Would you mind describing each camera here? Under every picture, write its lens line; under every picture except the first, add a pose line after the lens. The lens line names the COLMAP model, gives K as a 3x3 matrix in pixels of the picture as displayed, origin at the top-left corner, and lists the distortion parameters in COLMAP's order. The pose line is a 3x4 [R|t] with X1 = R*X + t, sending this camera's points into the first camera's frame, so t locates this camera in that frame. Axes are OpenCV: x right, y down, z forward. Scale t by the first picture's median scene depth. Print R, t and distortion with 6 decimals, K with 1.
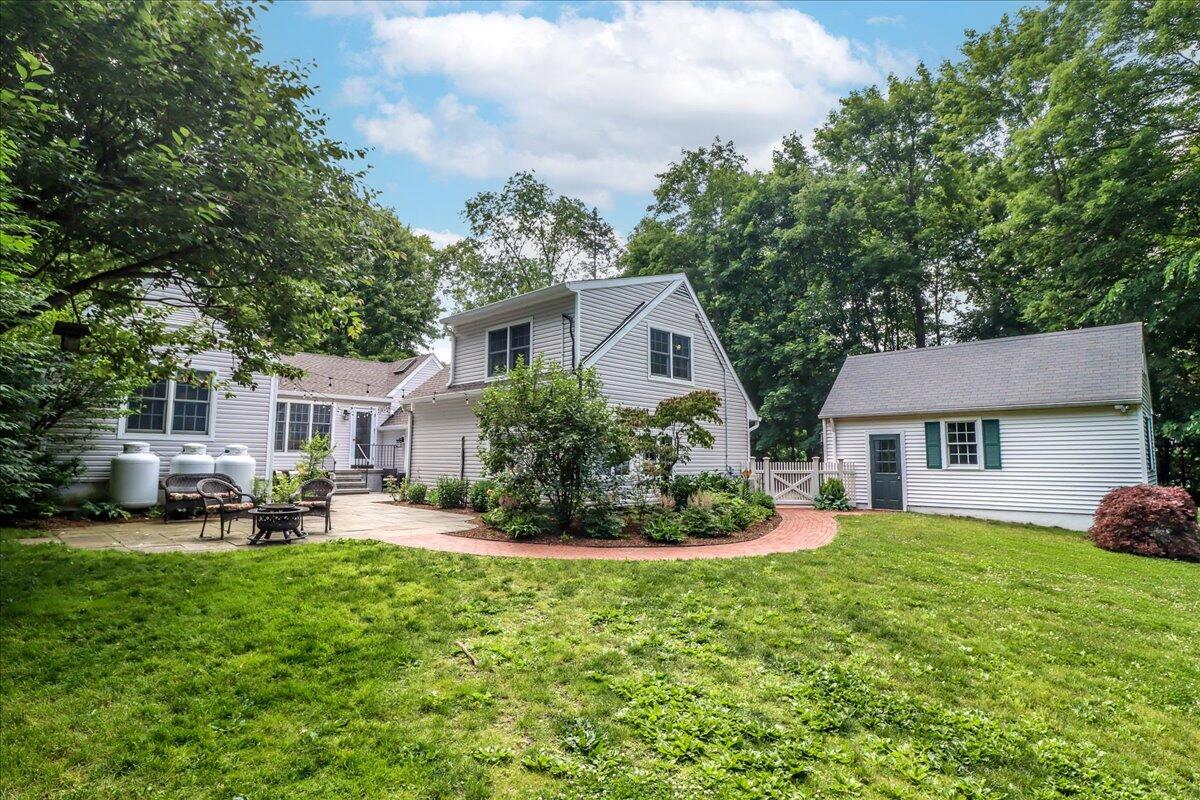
lens RADIAL K [[629.0, 0, 597.3], [0, 629.0, 394.7], [0, 0, 1]] dist [-0.006704, -0.001670]
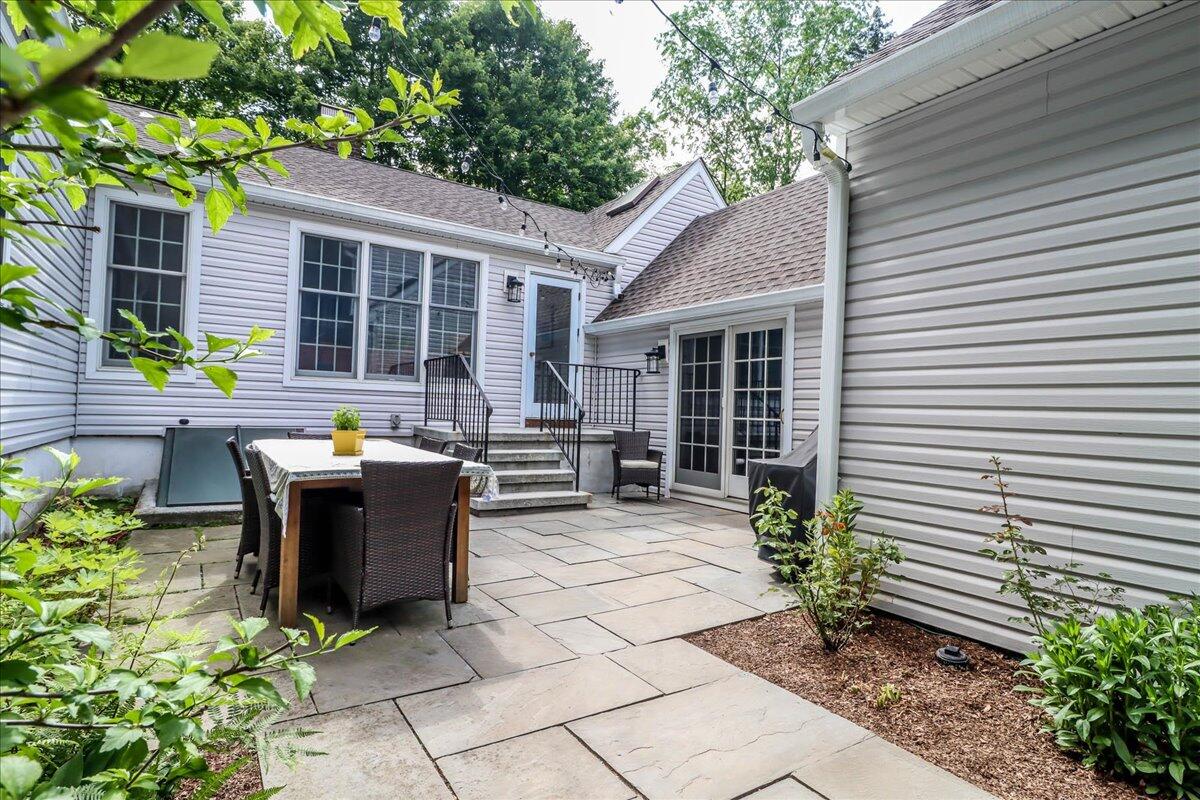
lens RADIAL K [[629.0, 0, 603.7], [0, 629.0, 395.5], [0, 0, 1]] dist [-0.006704, -0.001670]
pose [[0.978419, 0.028160, -0.204702, -0.259698], [-0.009160, 0.995607, 0.093178, 0.060643], [0.206426, -0.089292, 0.974379, 0.617046]]
